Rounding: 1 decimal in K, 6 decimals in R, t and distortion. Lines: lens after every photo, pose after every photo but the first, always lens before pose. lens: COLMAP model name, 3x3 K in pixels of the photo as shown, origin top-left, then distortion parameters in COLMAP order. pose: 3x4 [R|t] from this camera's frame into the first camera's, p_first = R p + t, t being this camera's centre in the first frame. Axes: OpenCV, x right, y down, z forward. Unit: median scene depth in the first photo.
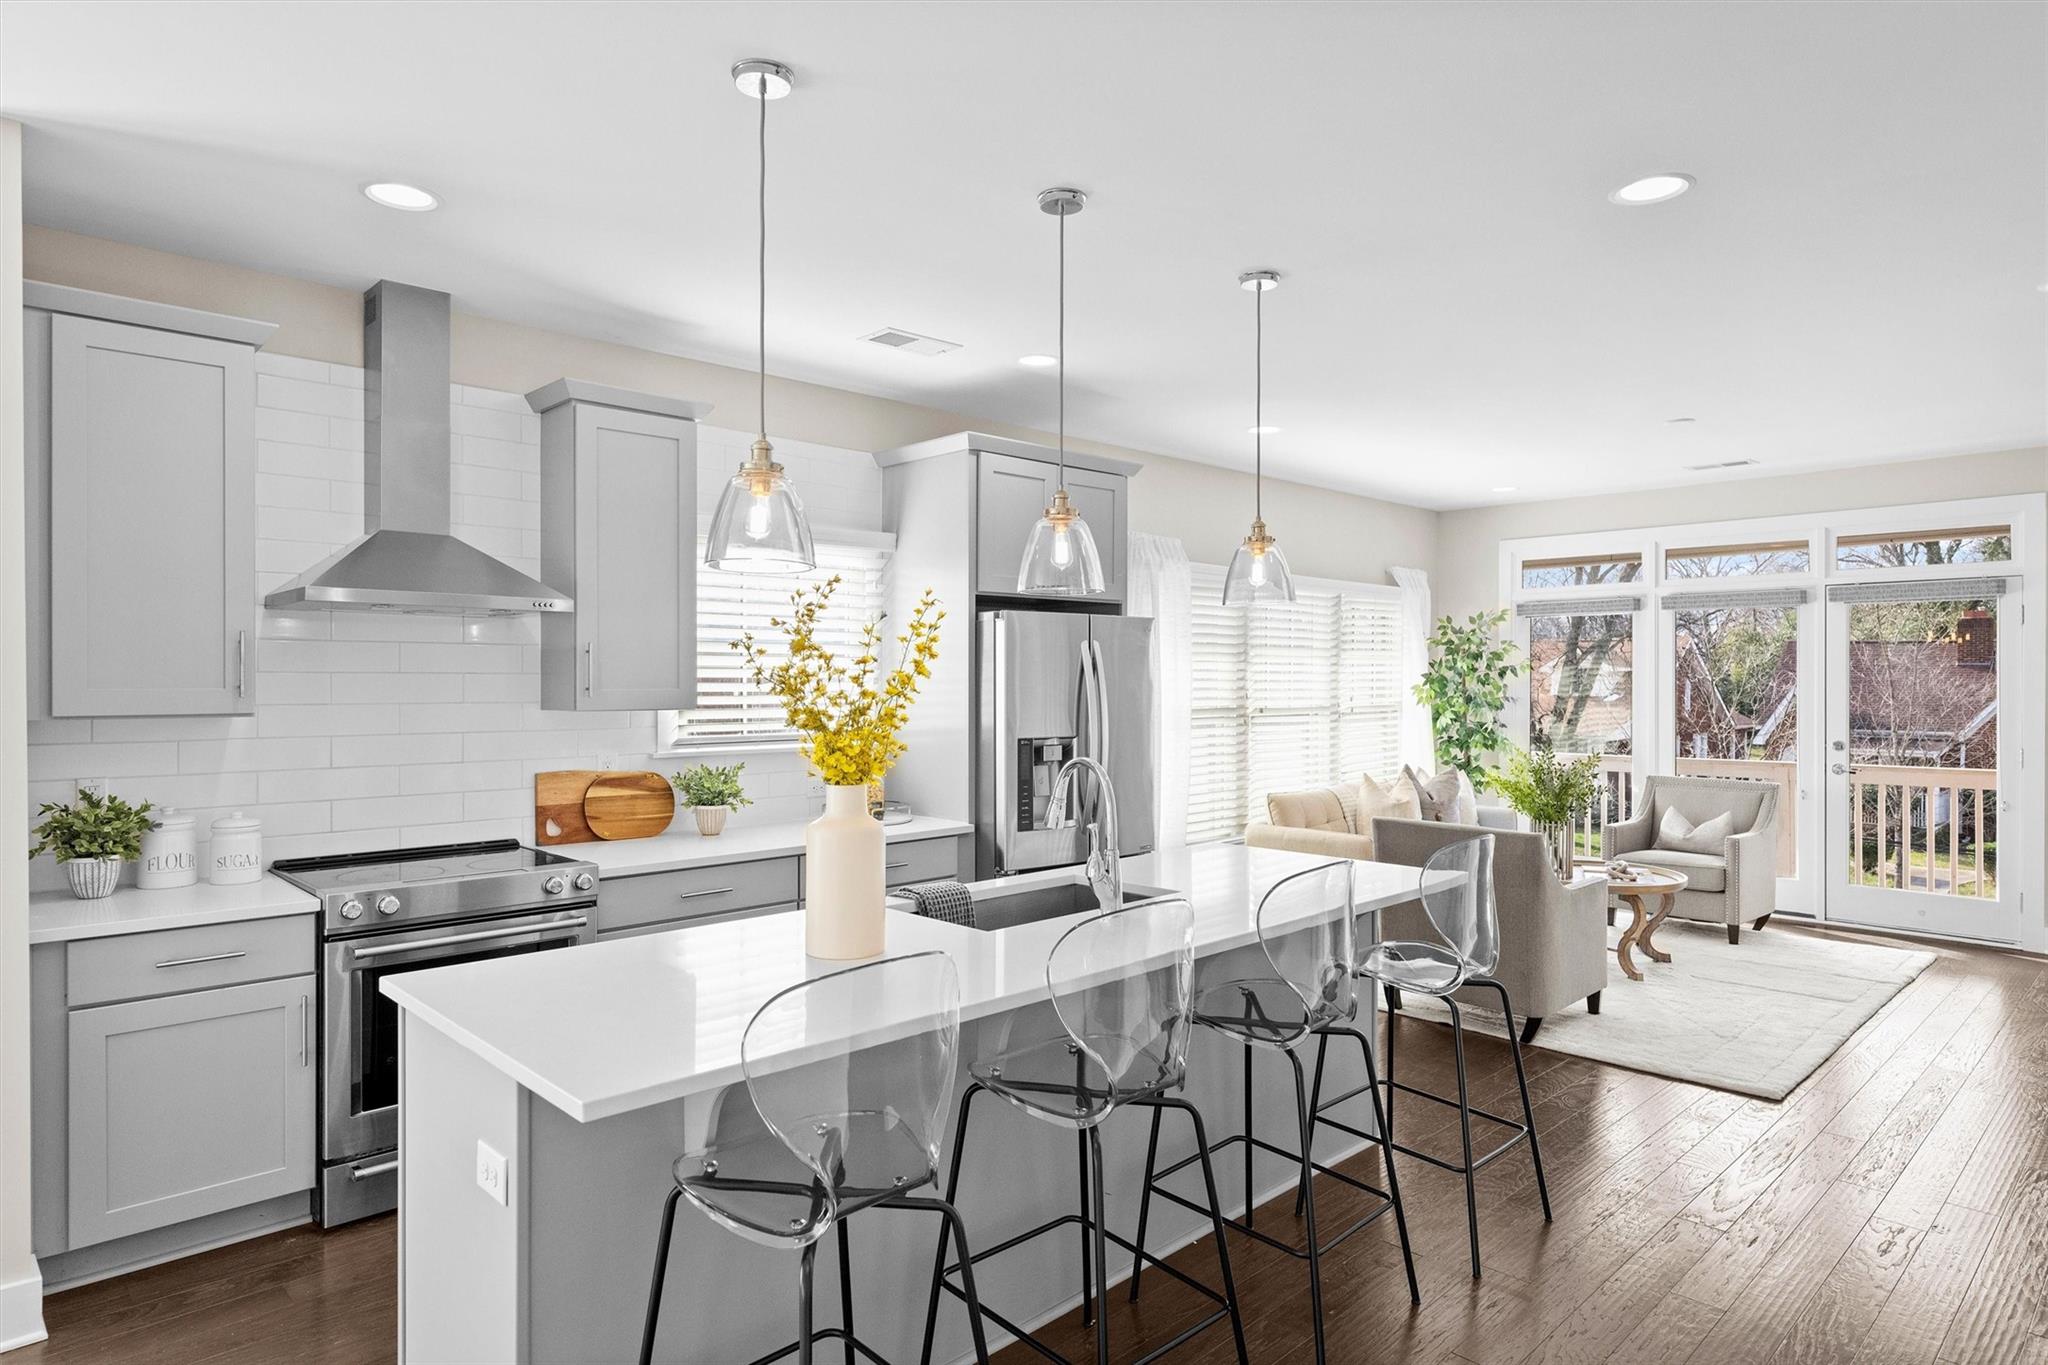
lens RADIAL K [[1155.4, 0, 1019.0], [0, 1155.4, 687.3], [0, 0, 1]] dist [-0.007369, 0.000375]
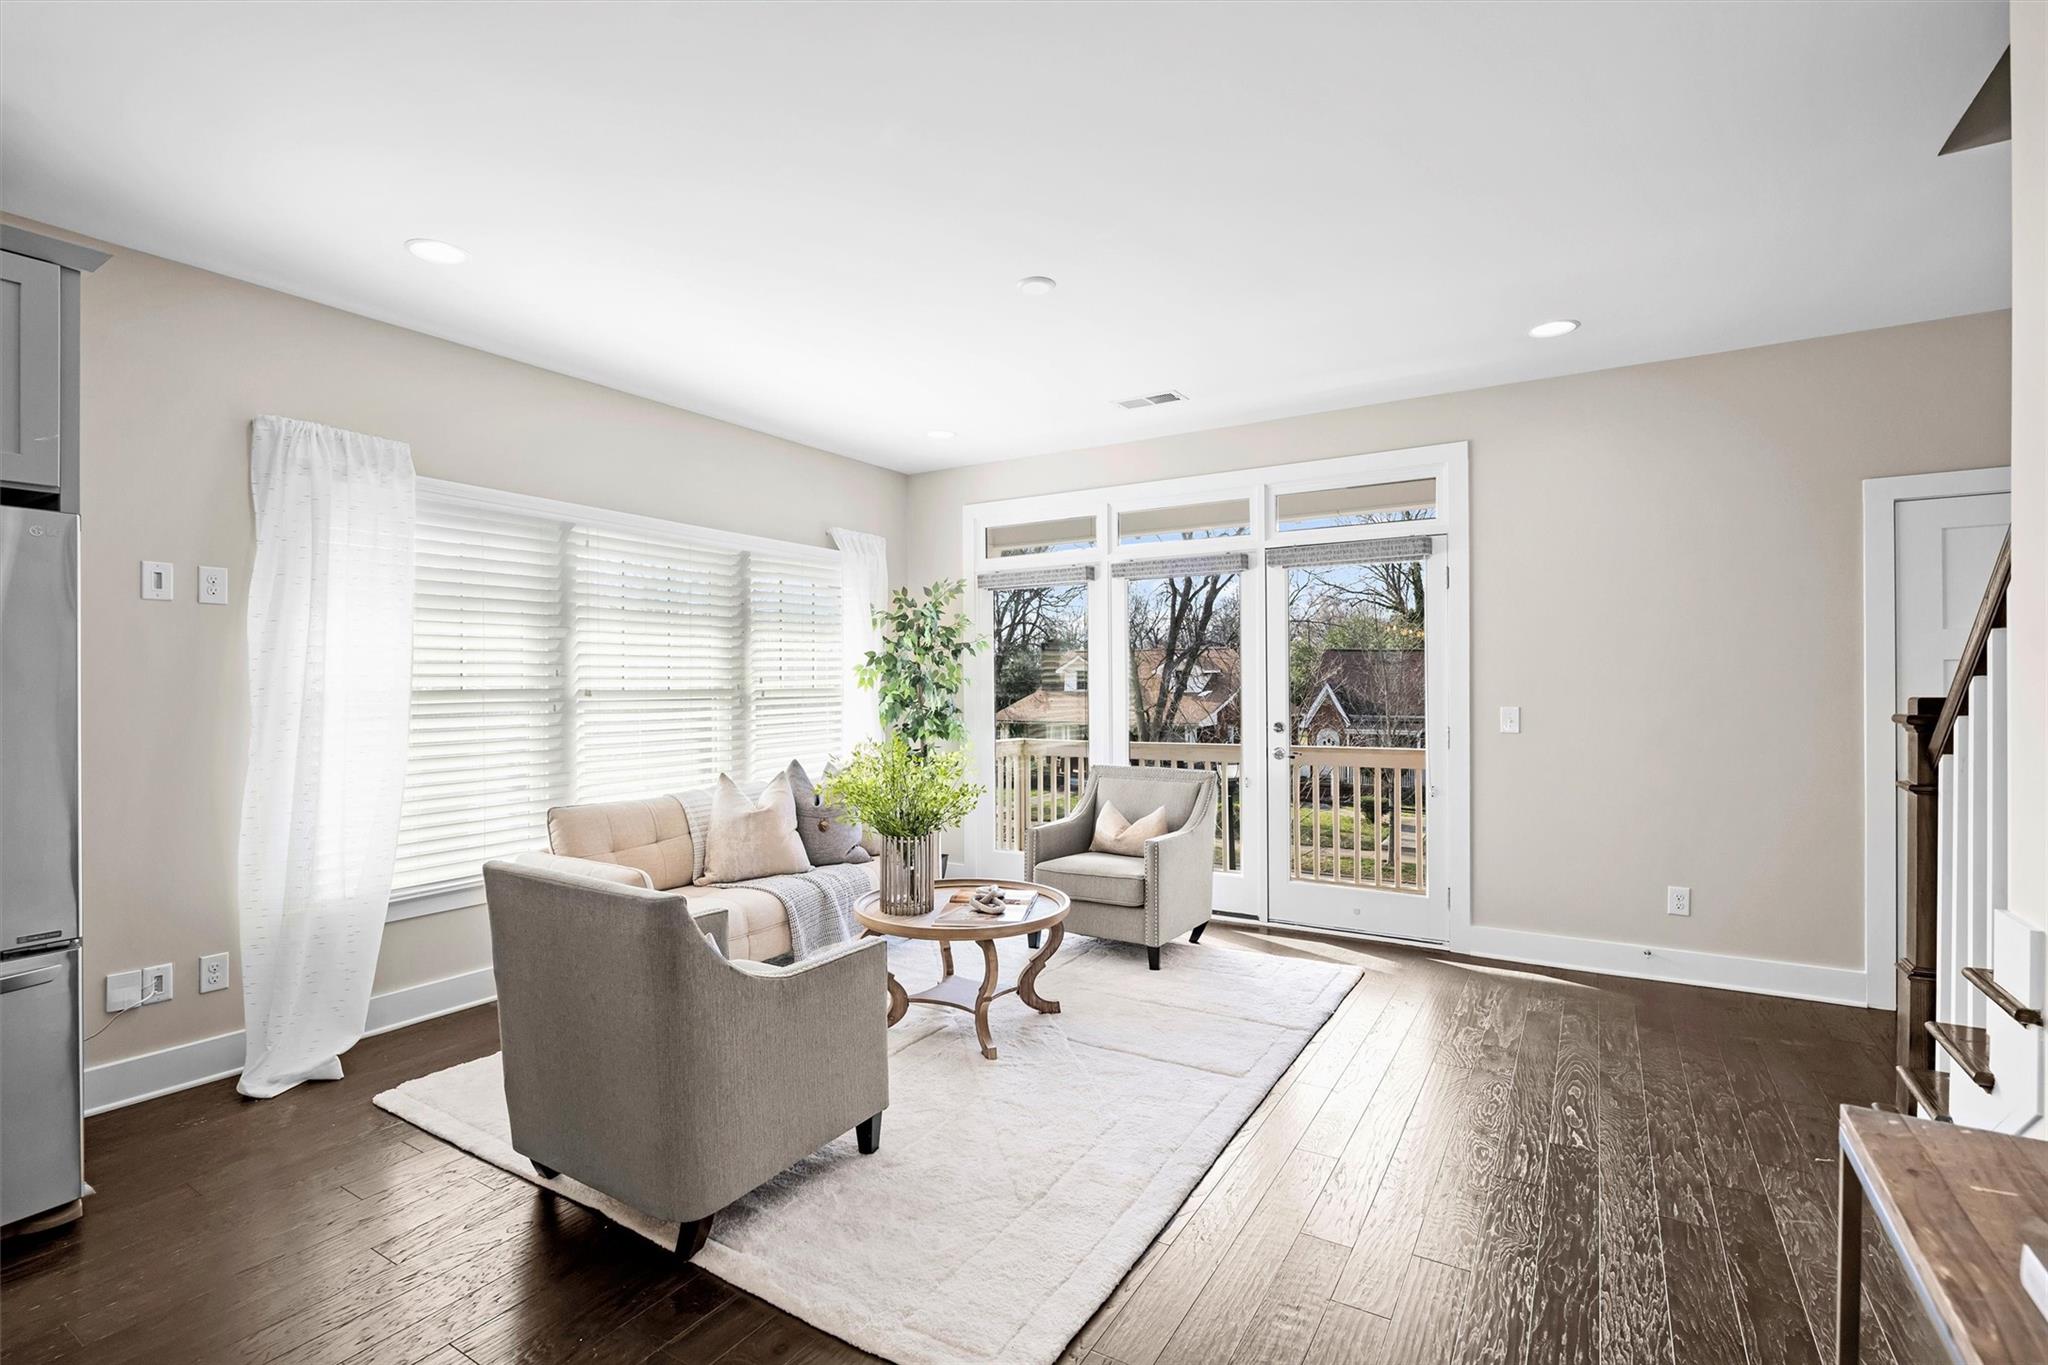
lens RADIAL K [[914.9, 0, 1022.1], [0, 914.9, 691.6], [0, 0, 1]] dist [-0.023529, 0.000777]
pose [[0.966812, -0.006509, 0.255407, 0.456588], [0.005980, 0.999978, 0.002848, 0.026530], [-0.255420, -0.001226, 0.966829, 0.492048]]
